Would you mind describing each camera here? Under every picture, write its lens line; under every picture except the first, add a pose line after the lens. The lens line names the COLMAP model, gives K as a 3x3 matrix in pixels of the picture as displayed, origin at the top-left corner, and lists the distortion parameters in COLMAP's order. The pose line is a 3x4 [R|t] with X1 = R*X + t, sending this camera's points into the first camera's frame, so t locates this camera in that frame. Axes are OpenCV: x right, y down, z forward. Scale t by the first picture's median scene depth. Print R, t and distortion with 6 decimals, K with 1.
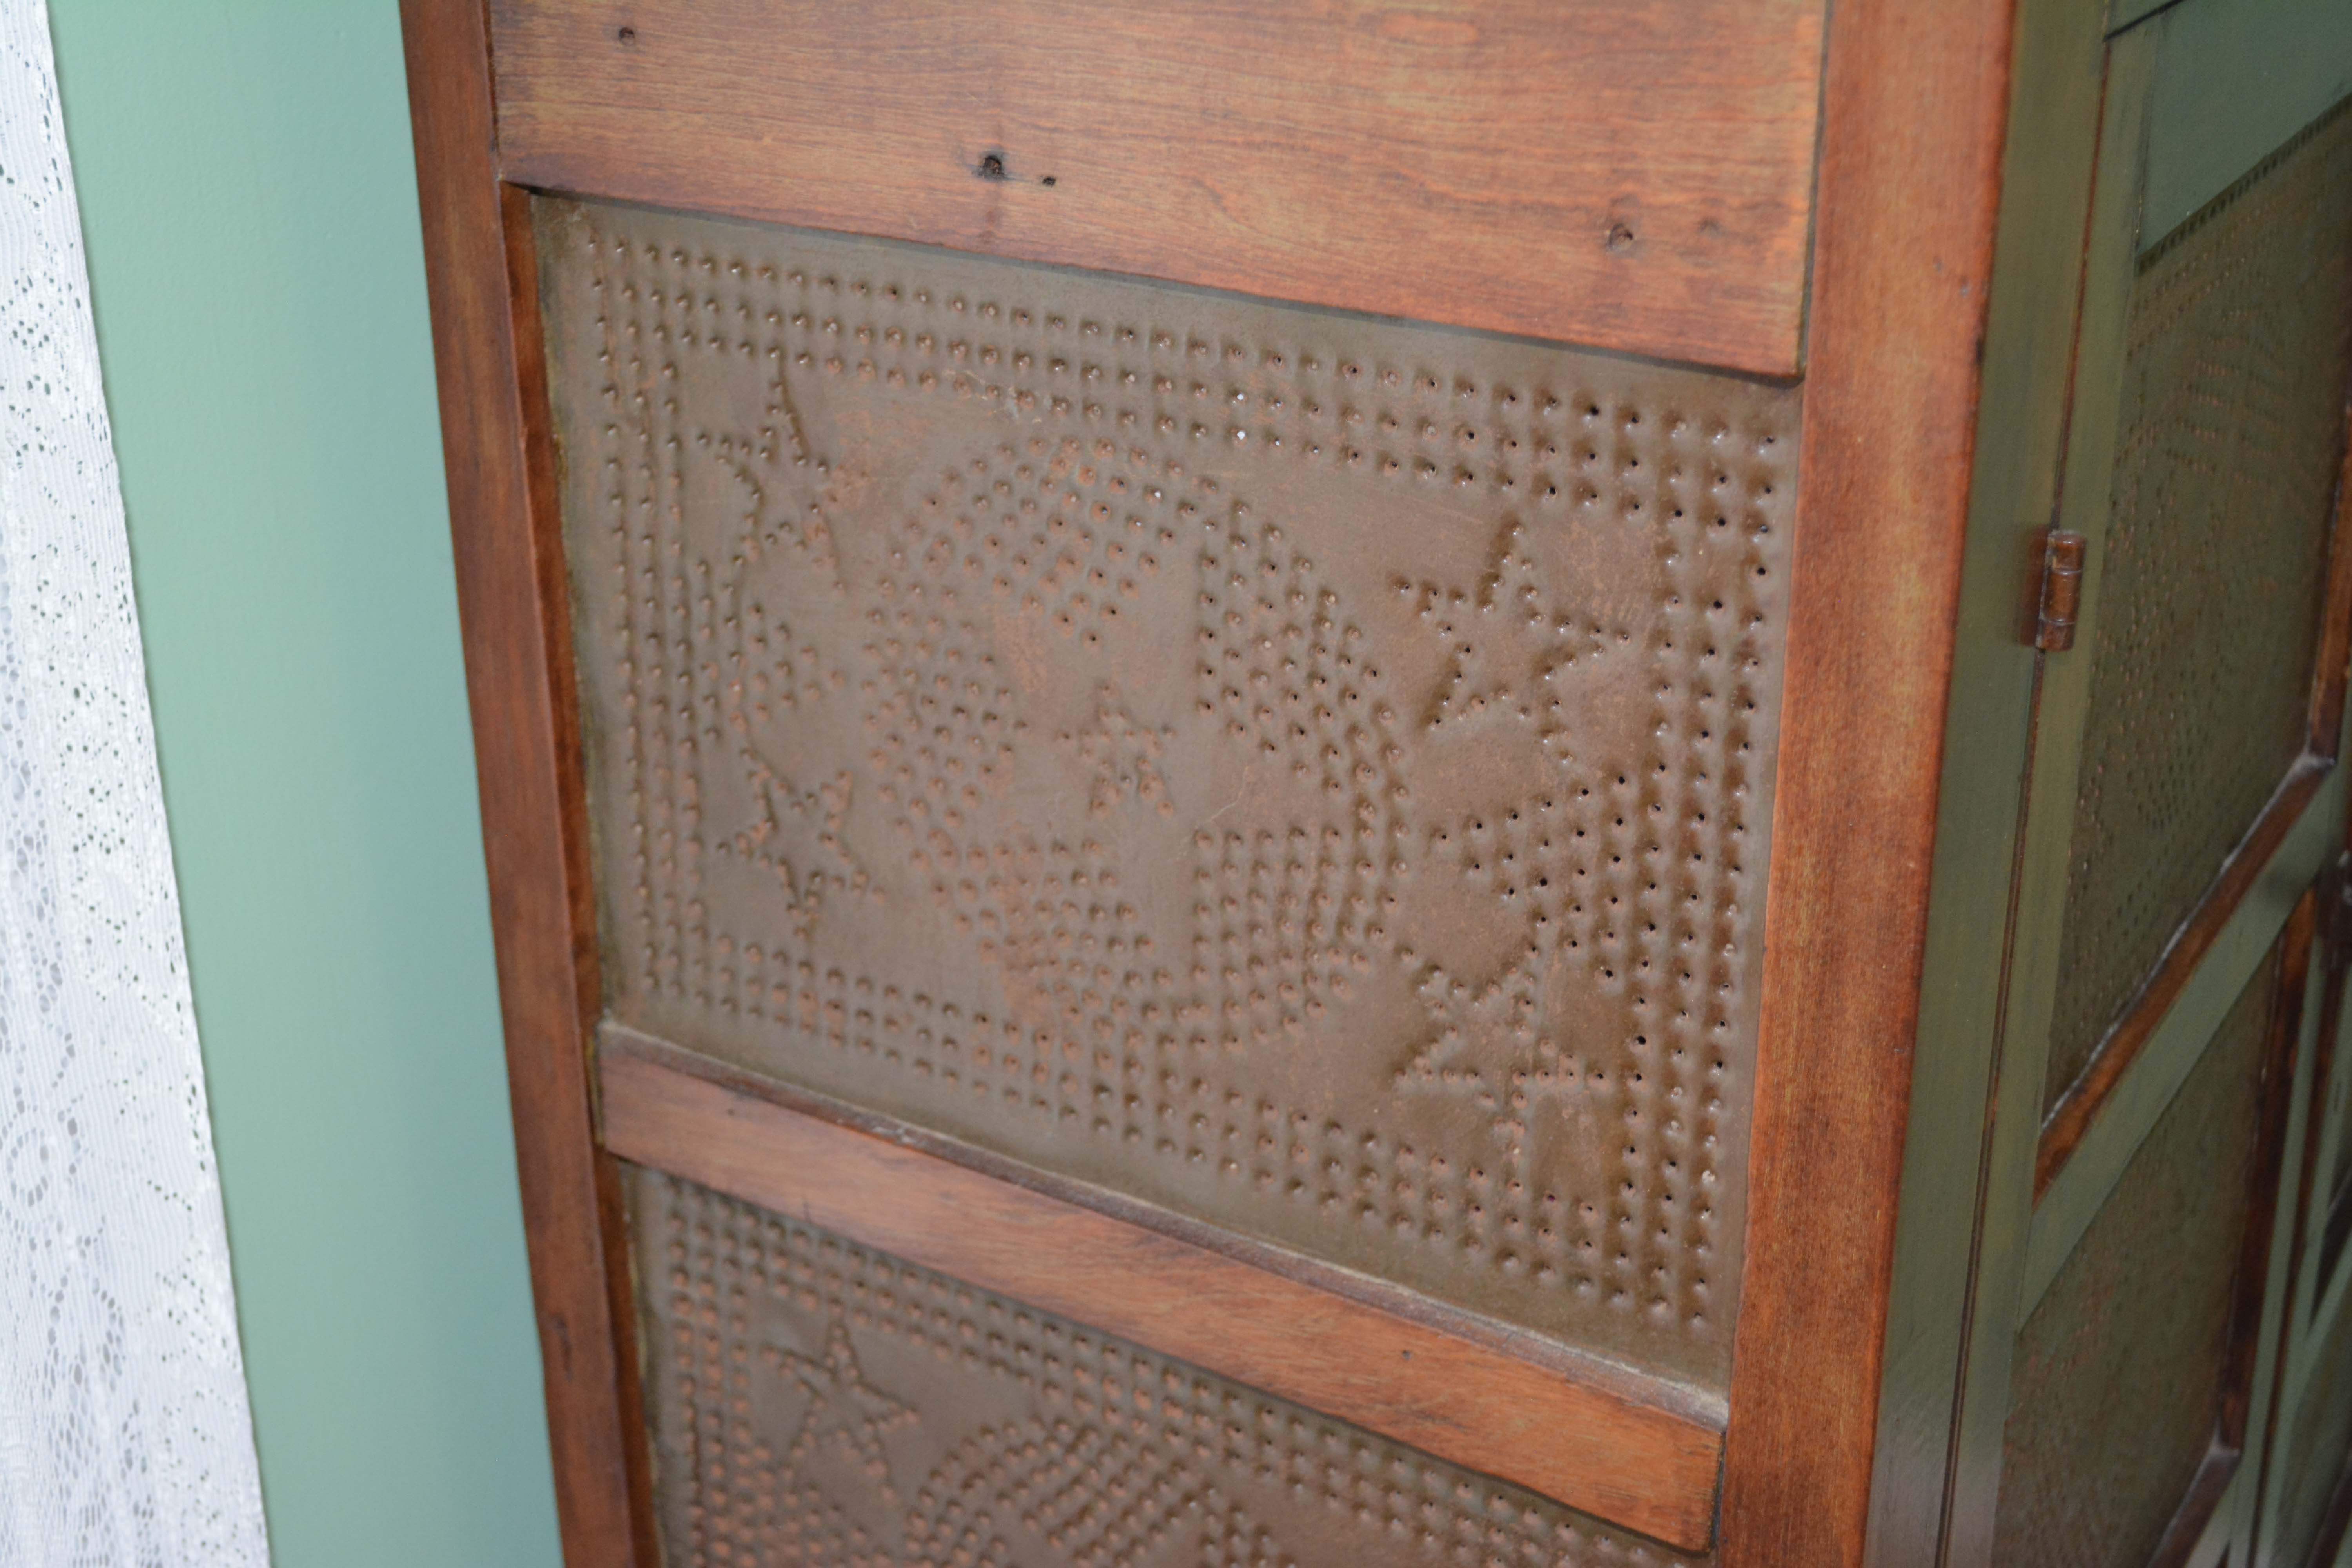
lens RADIAL K [[3108.0, 0, 1113.0], [0, 3108.0, 845.1], [0, 0, 1]] dist [-0.044260, 0.000000]
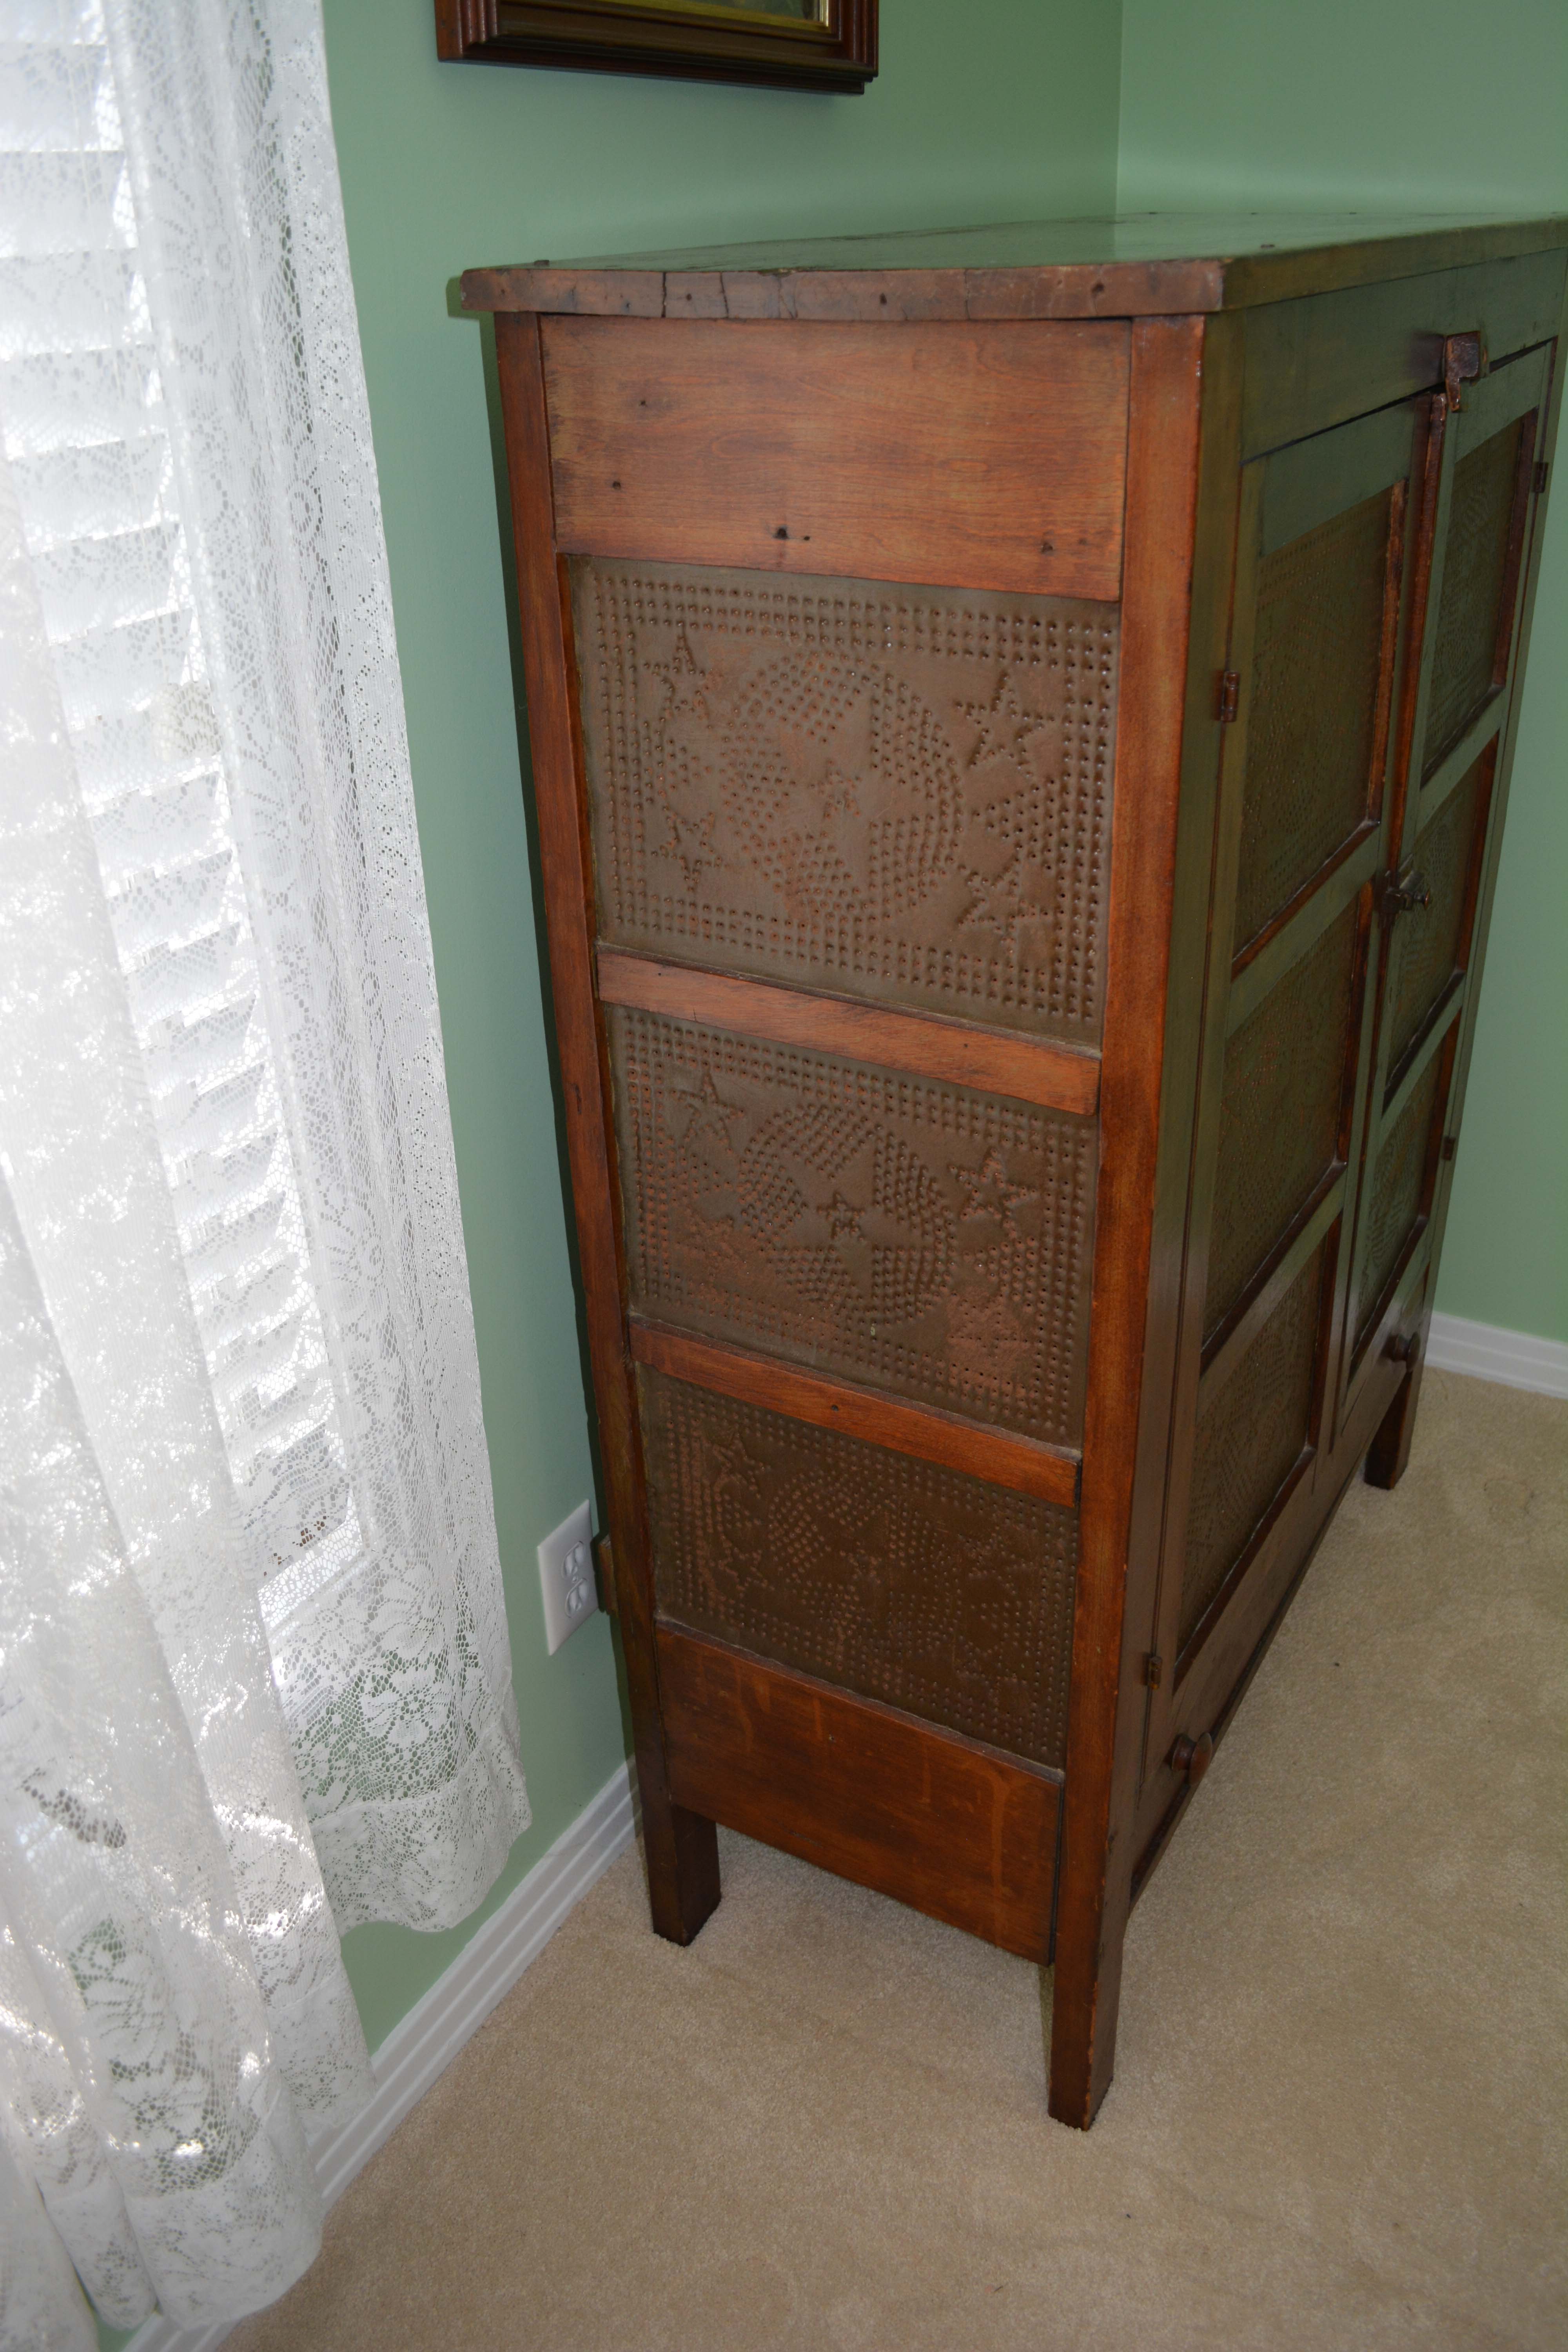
lens RADIAL K [[1848.8, 0, 774.1], [0, 1848.8, 1158.4], [0, 0, 1]] dist [-0.086098, 0.012048]
pose [[0.999371, -0.031918, 0.015435, -0.073920], [0.030747, 0.997008, 0.070917, 0.143541], [-0.017652, -0.070398, 0.997363, -0.390150]]
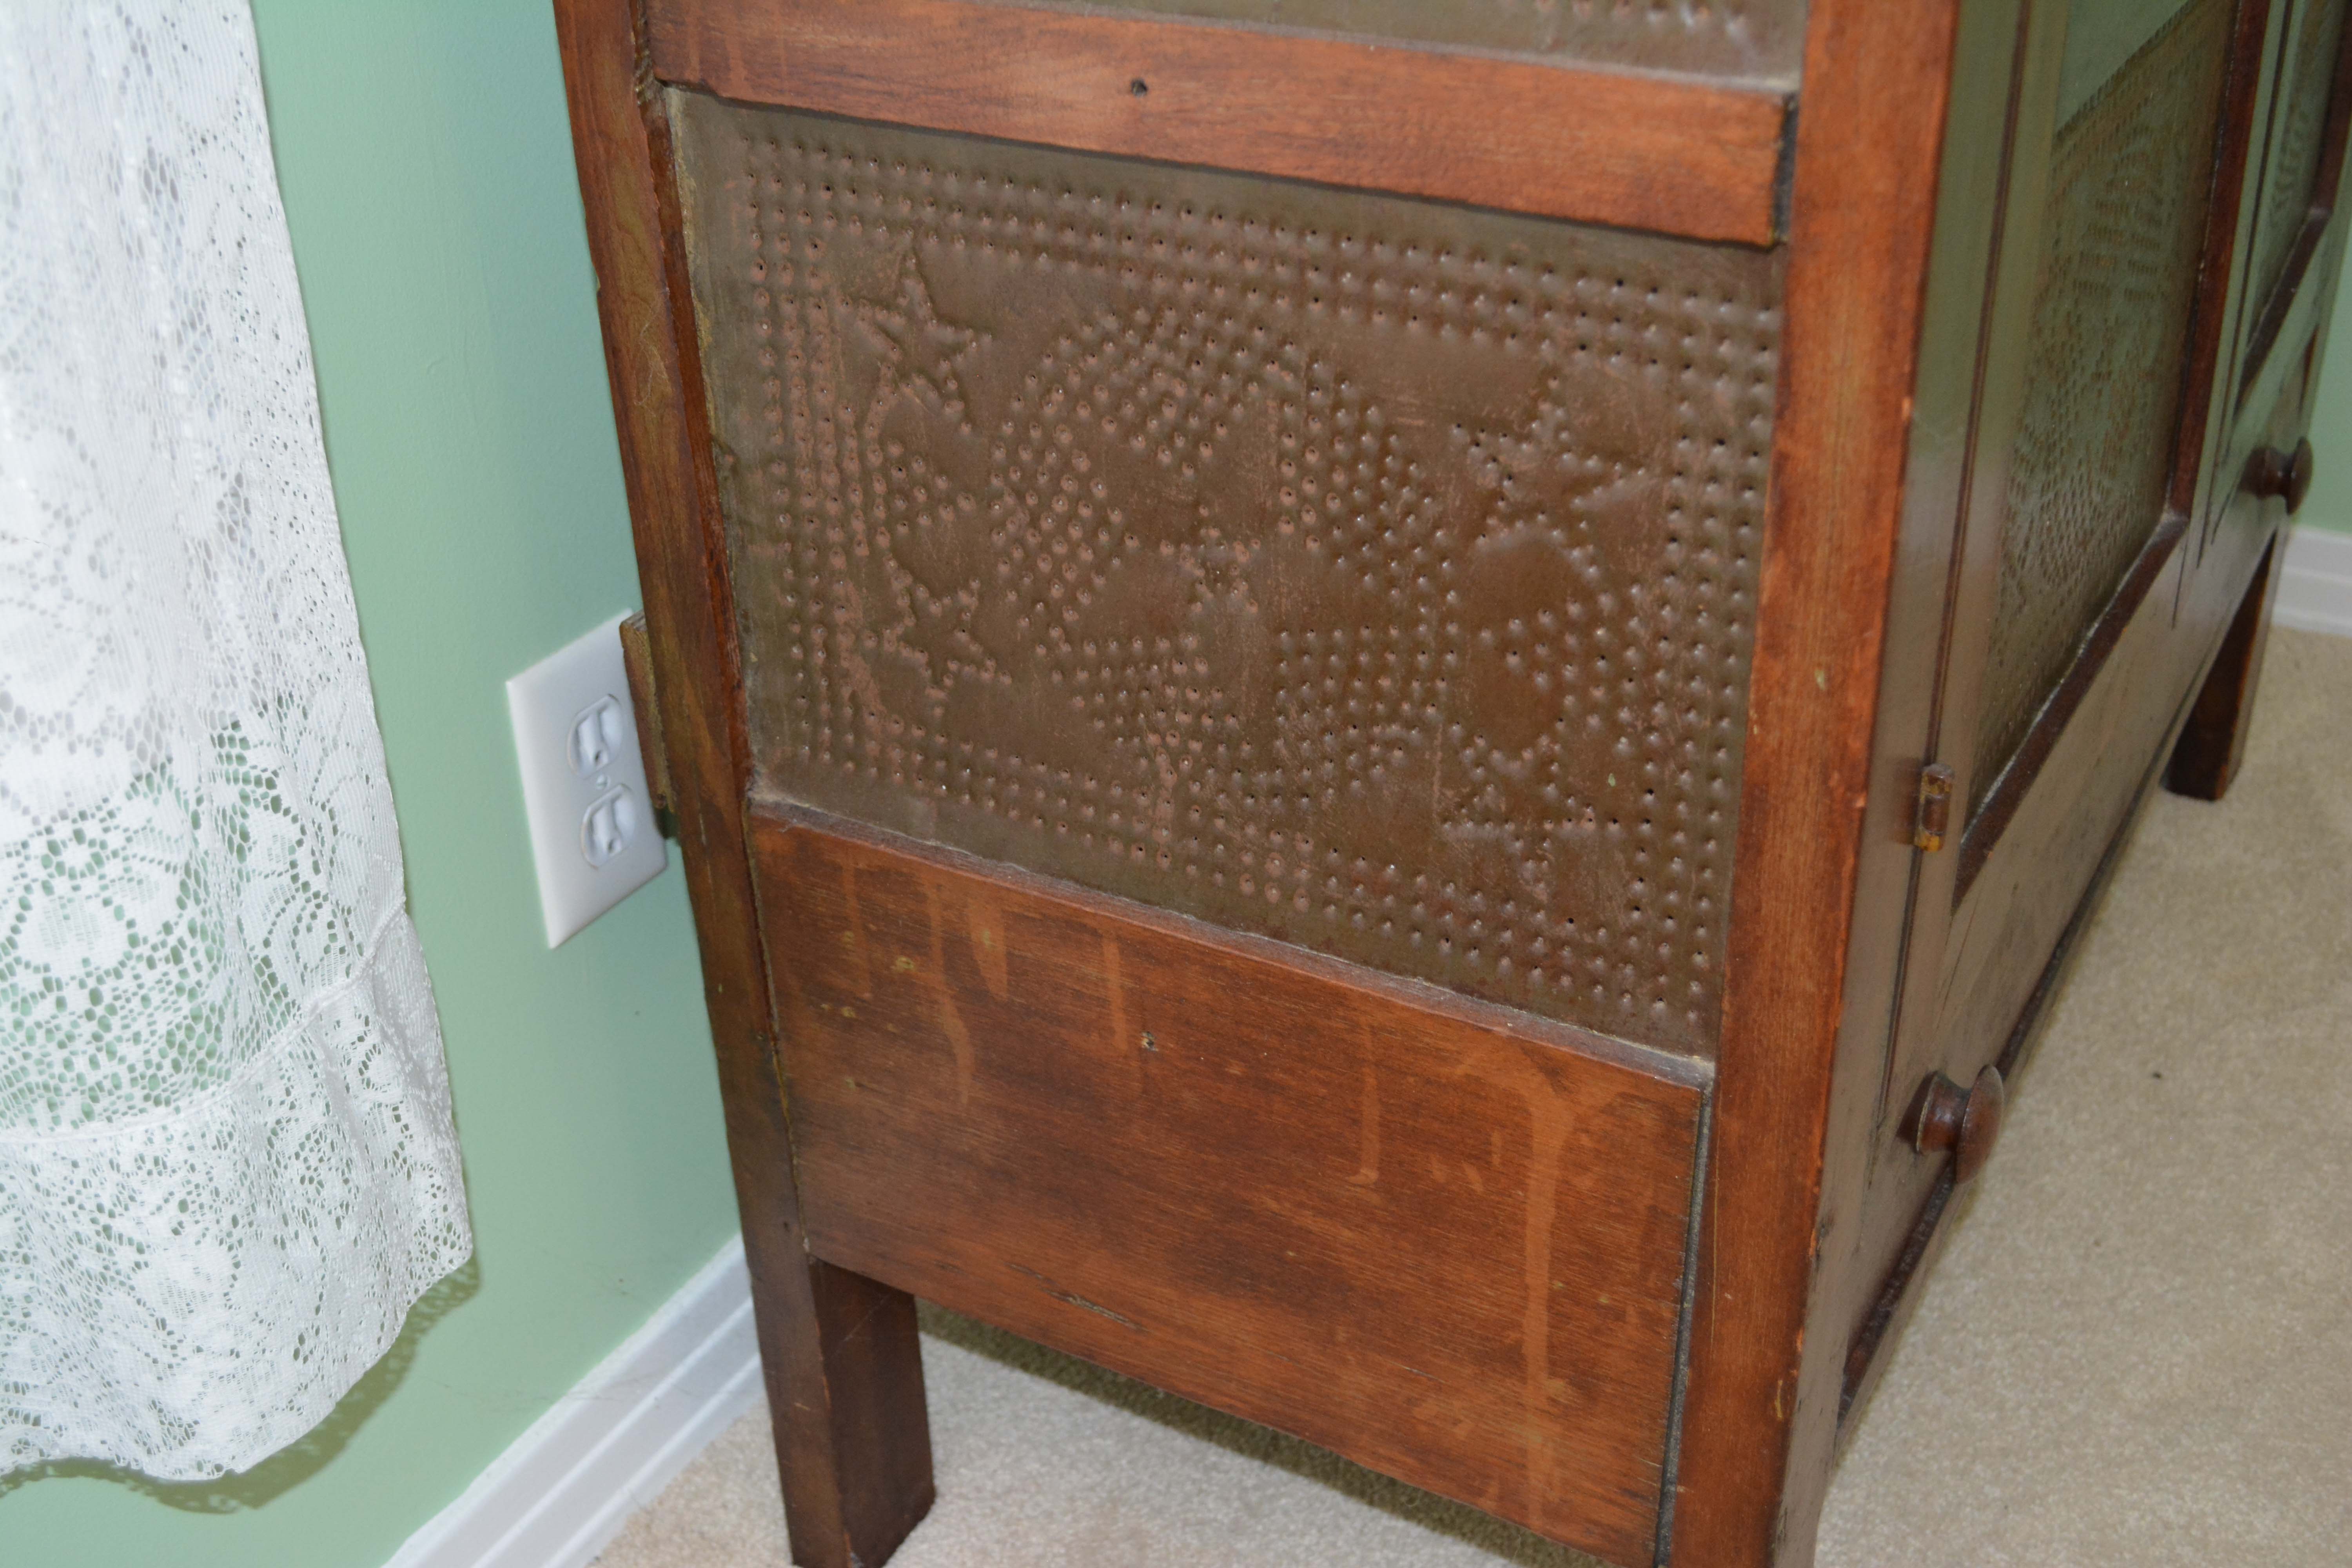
lens RADIAL K [[2650.5, 0, 1129.9], [0, 2650.5, 757.2], [0, 0, 1]] dist [-0.052369, 0.000000]
pose [[0.999134, -0.037043, 0.018948, -0.031090], [0.034759, 0.993407, 0.109247, 0.611721], [-0.022870, -0.108493, 0.993834, 0.282160]]
